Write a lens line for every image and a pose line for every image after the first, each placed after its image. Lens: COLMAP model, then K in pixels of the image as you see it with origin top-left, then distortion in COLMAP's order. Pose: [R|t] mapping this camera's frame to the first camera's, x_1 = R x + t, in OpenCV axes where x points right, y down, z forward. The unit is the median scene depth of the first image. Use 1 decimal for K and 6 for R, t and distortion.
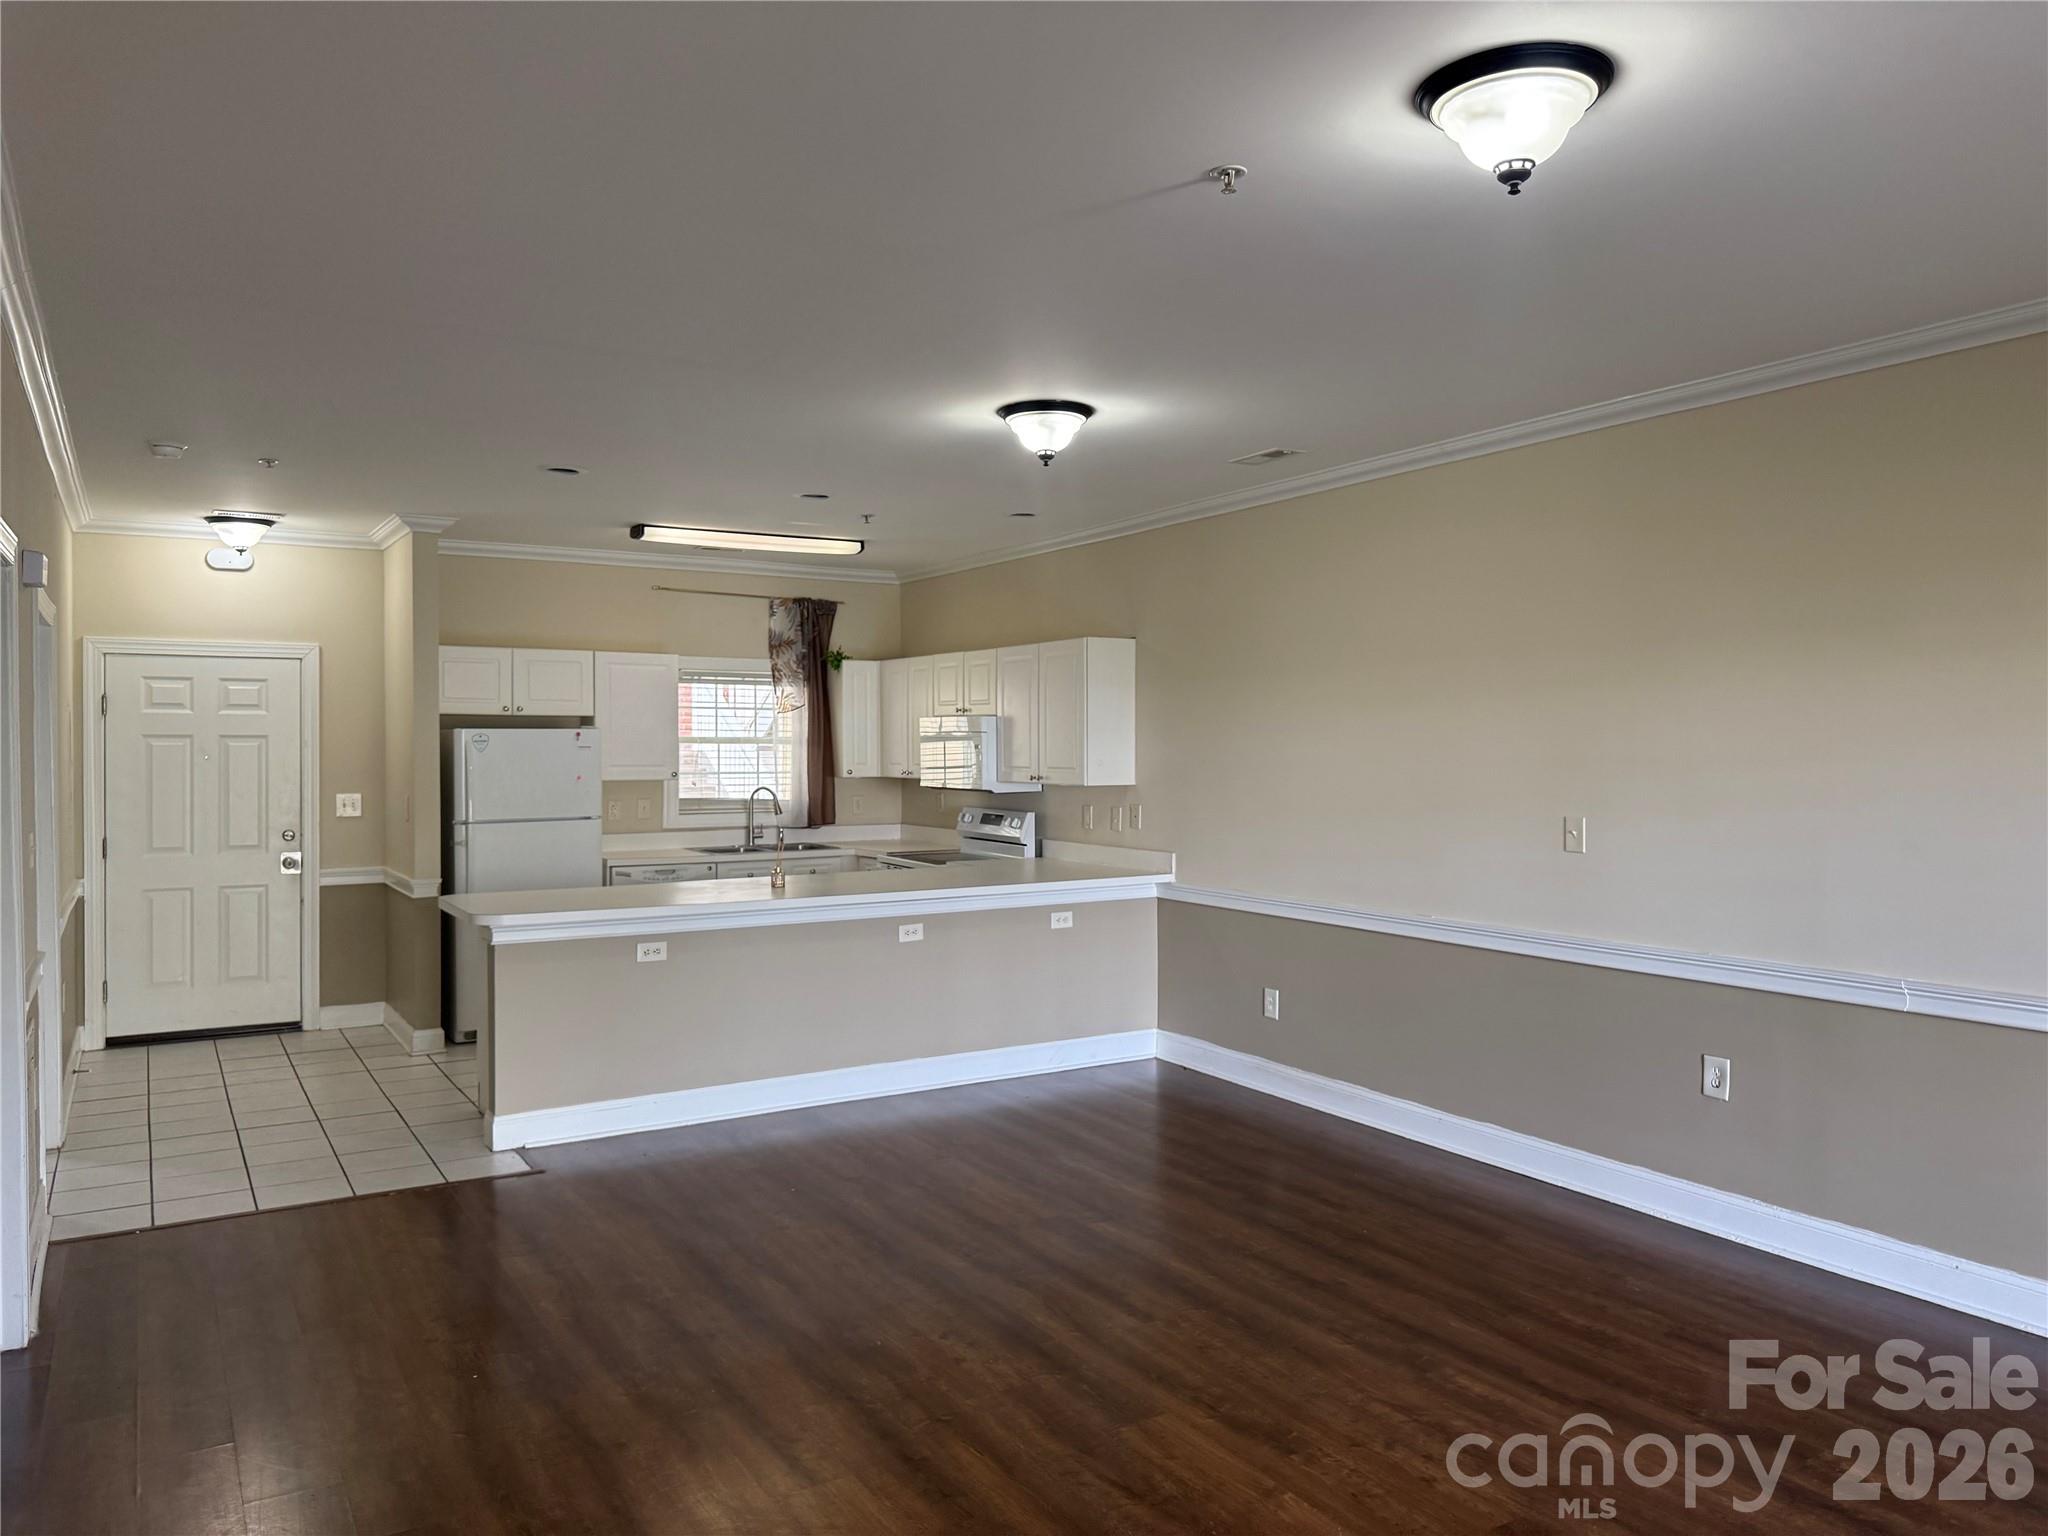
lens RADIAL K [[1446.1, 0, 1016.9], [0, 1446.1, 767.1], [0, 0, 1]] dist [0.080933, -0.096644]
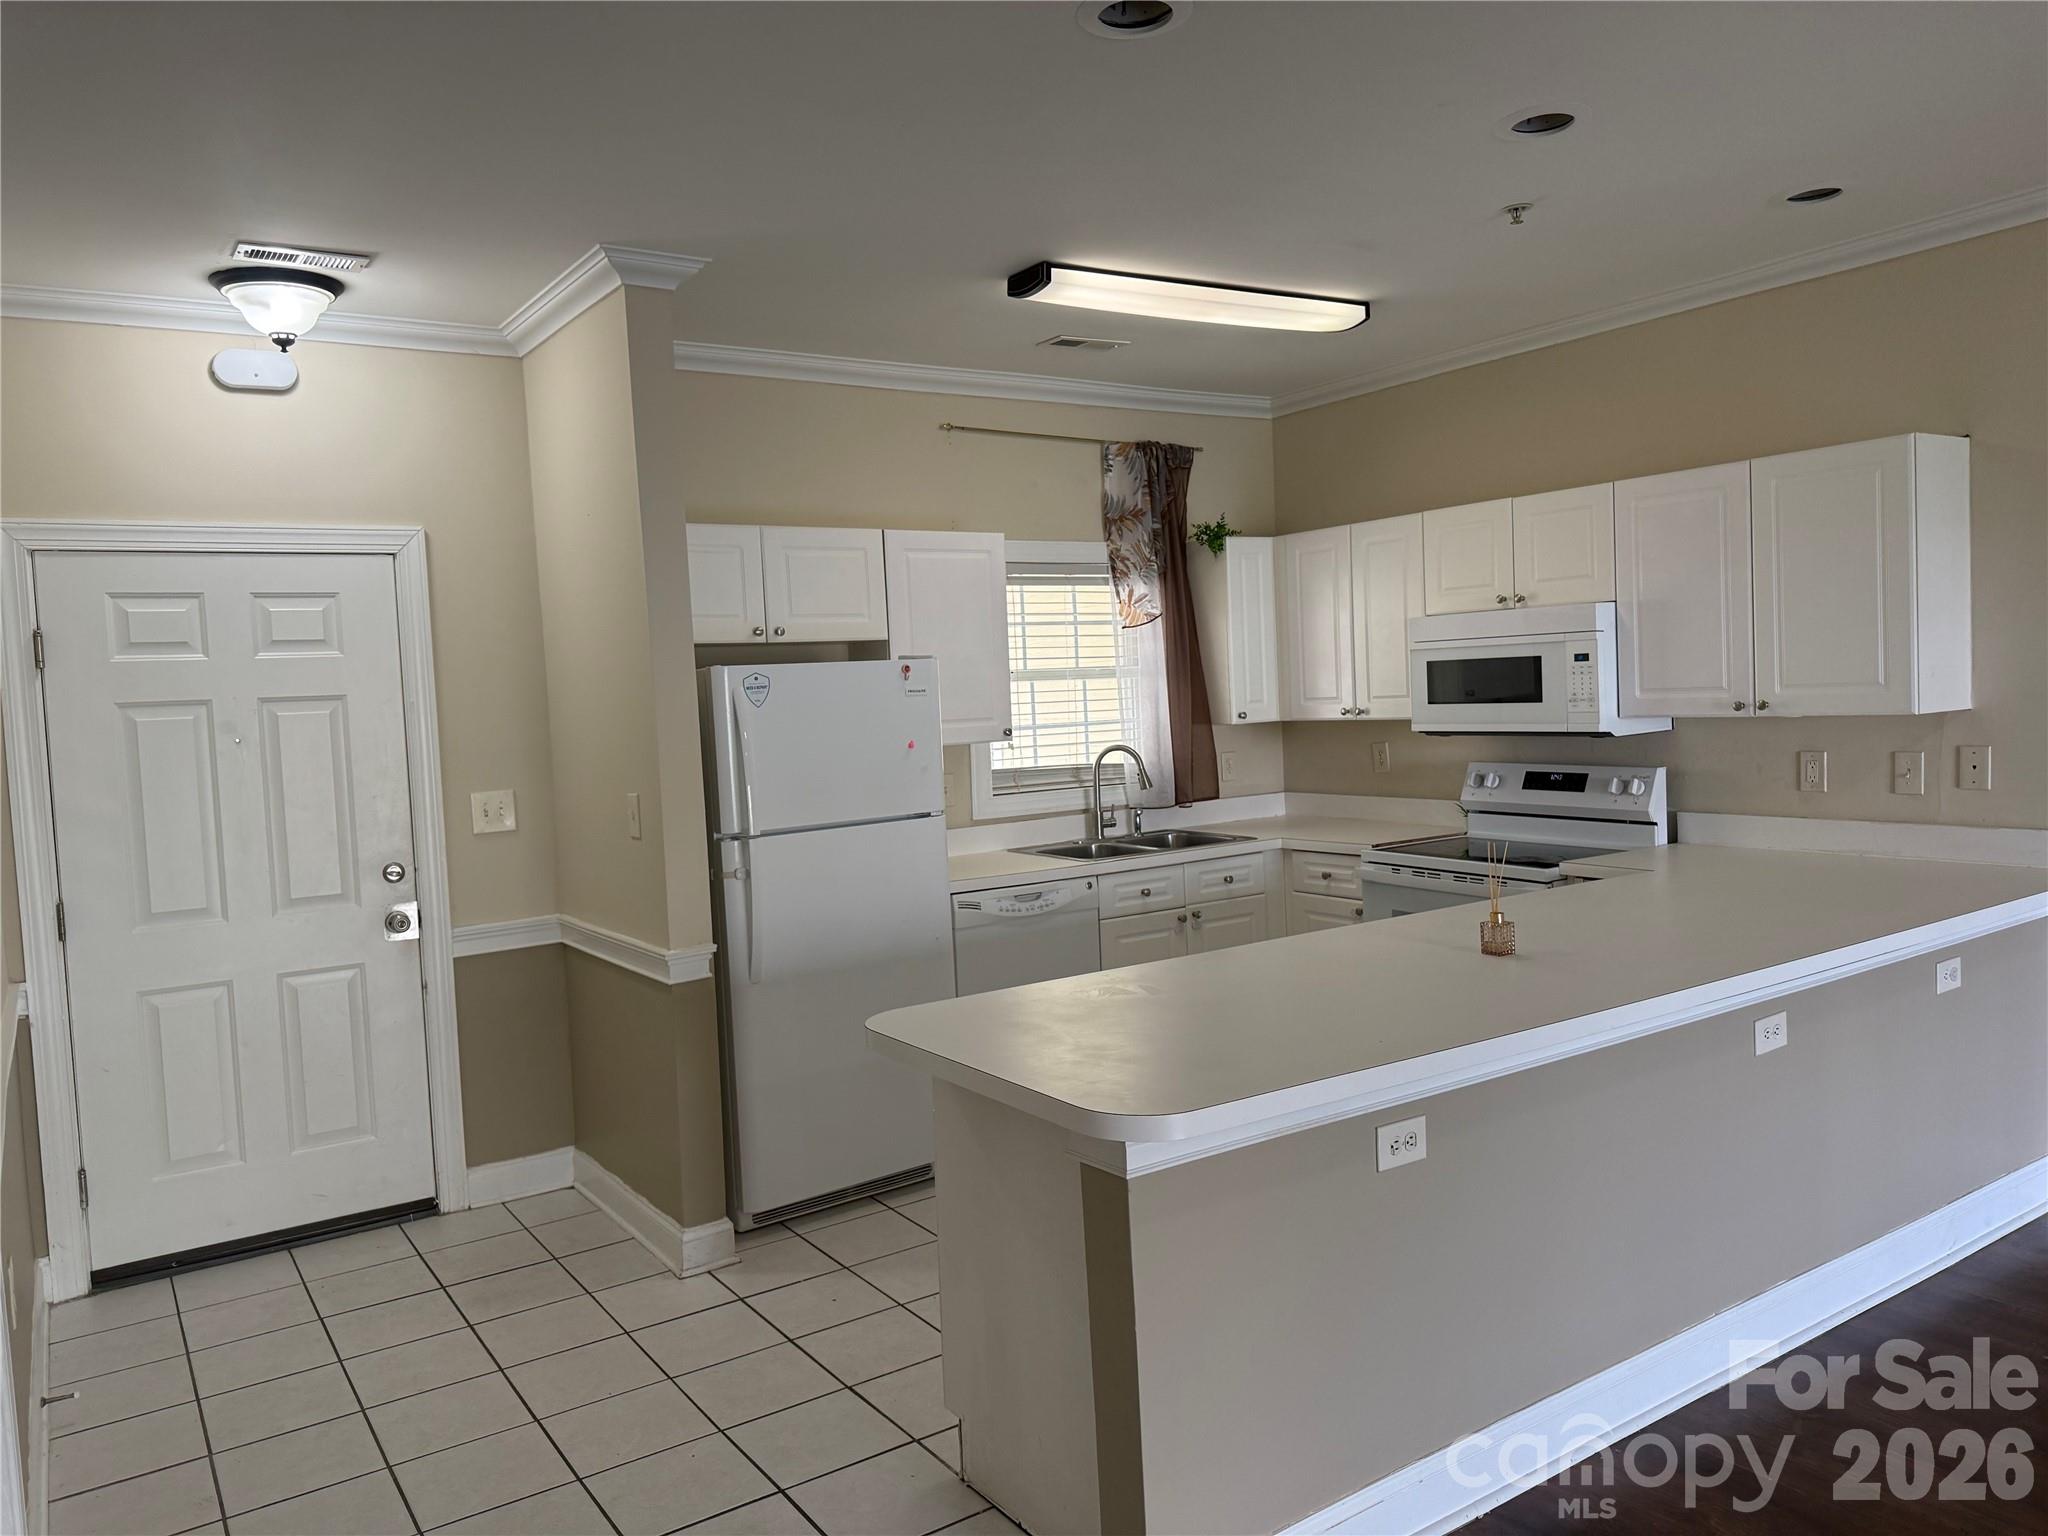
lens RADIAL K [[1446.1, 0, 1024.0], [0, 1446.1, 776.3], [0, 0, 1]] dist [0.080933, -0.096644]
pose [[0.997305, -0.049549, 0.054111, -0.288135], [0.046936, 0.997717, 0.048548, -0.005997], [-0.056393, -0.045878, 0.997354, 0.435925]]
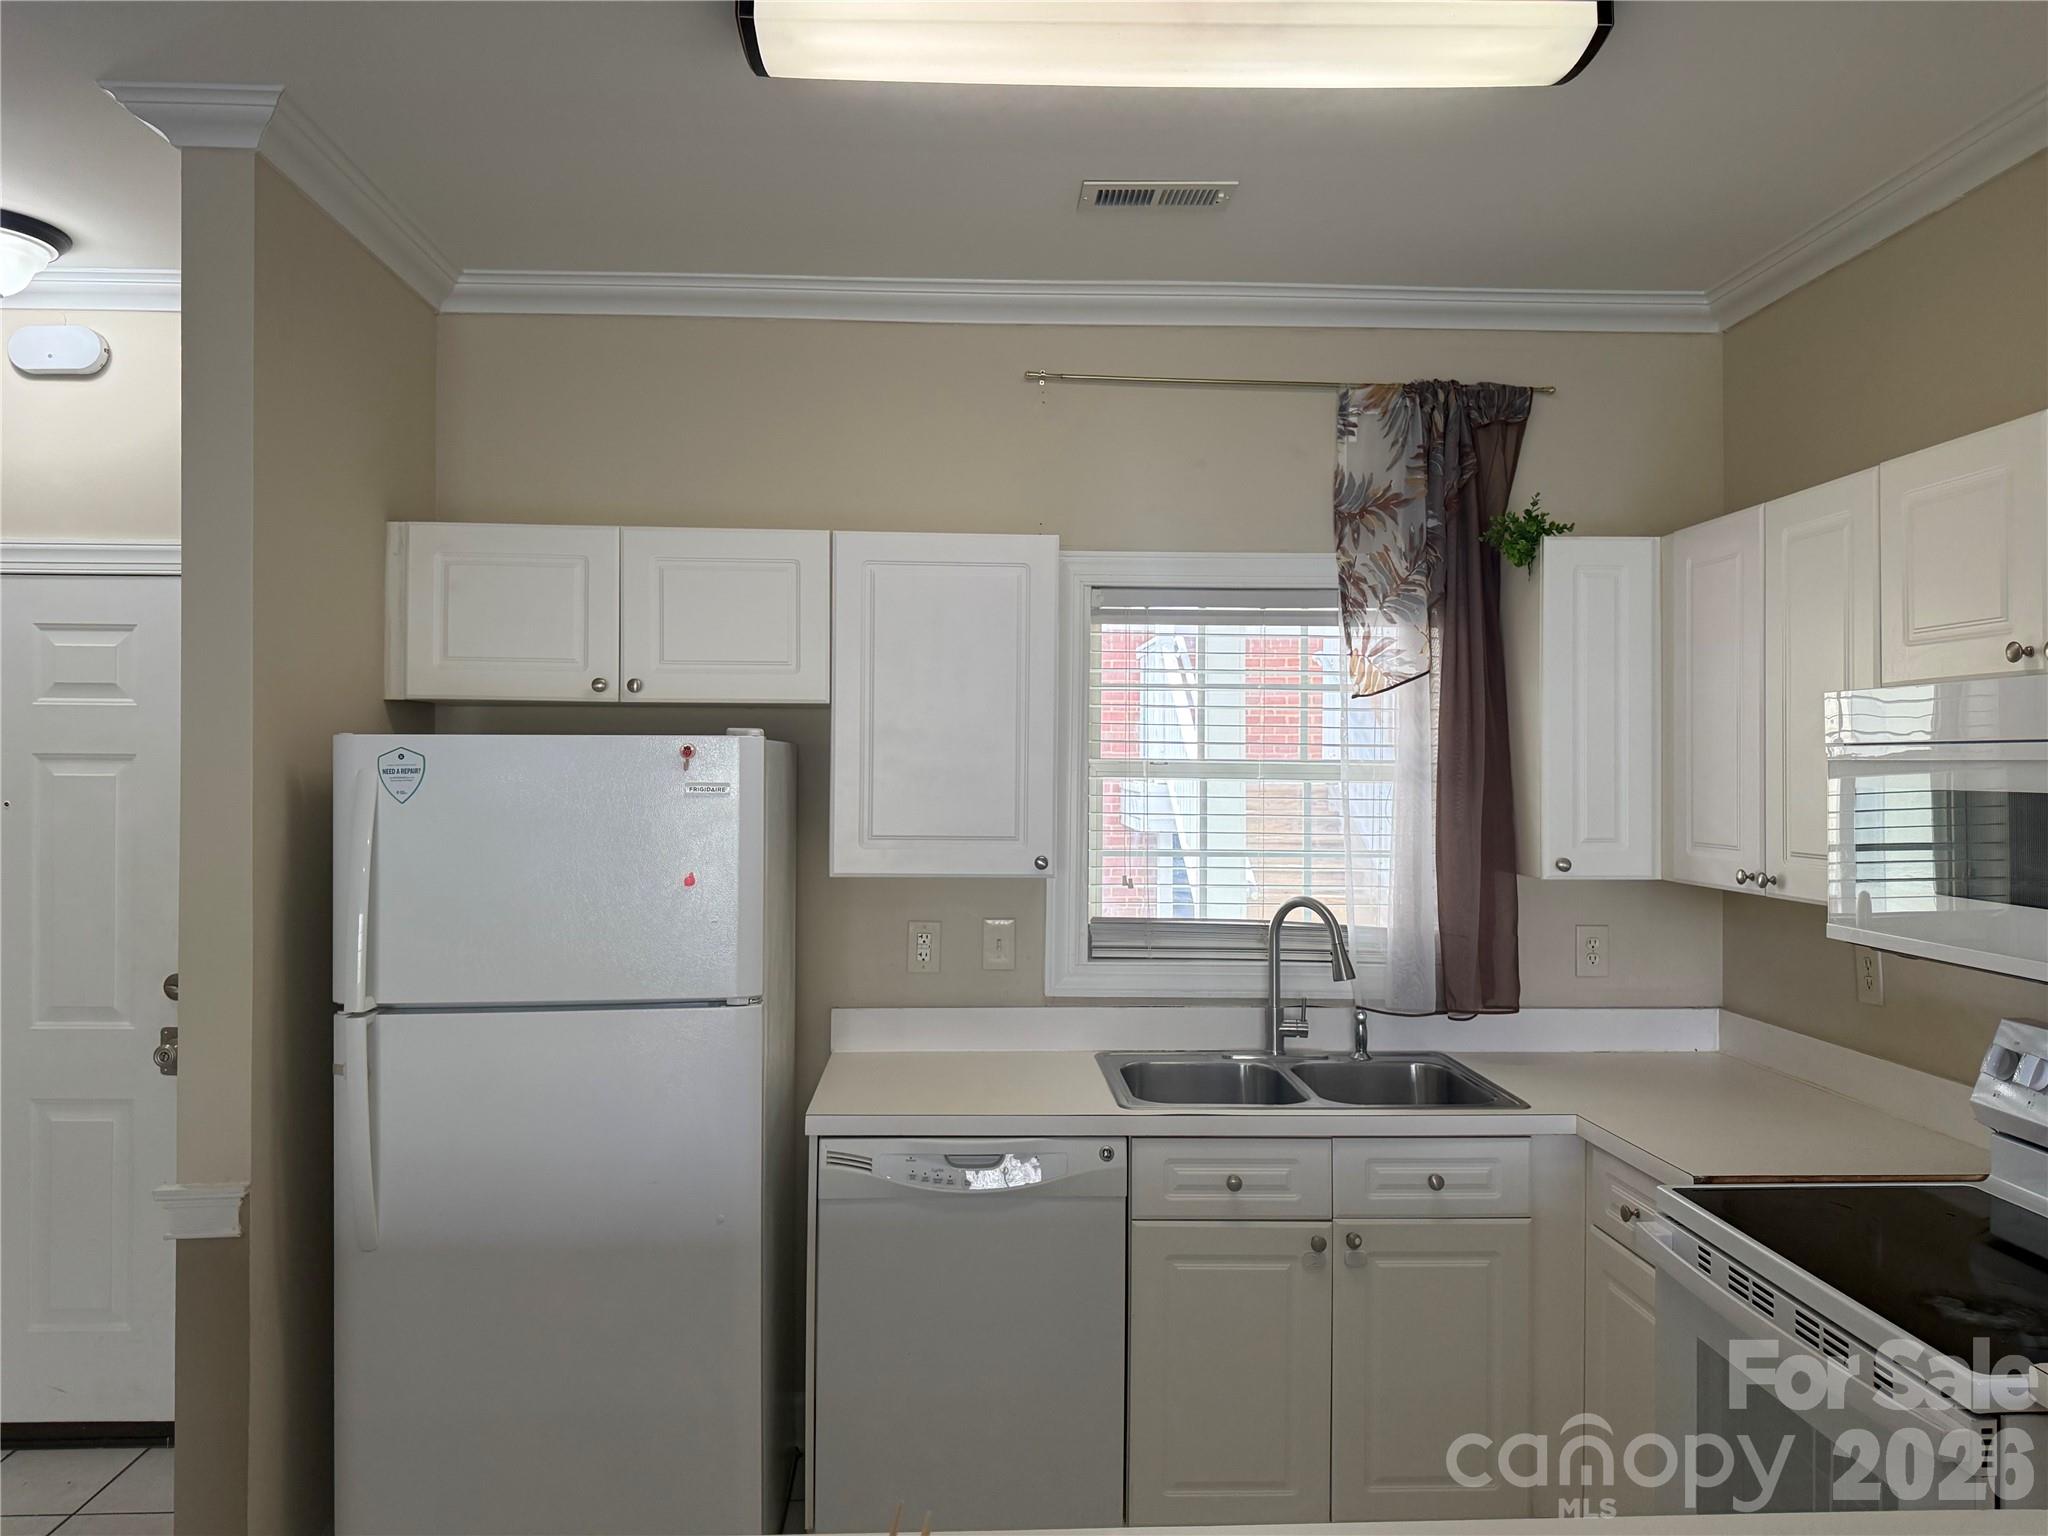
lens RADIAL K [[1446.1, 0, 997.8], [0, 1446.1, 758.8], [0, 0, 1]] dist [0.080933, -0.096644]
pose [[0.879041, 0.002664, -0.476739, -0.080385], [-0.012817, 0.999755, -0.018045, -0.015650], [0.476574, 0.021972, 0.878860, 0.742017]]
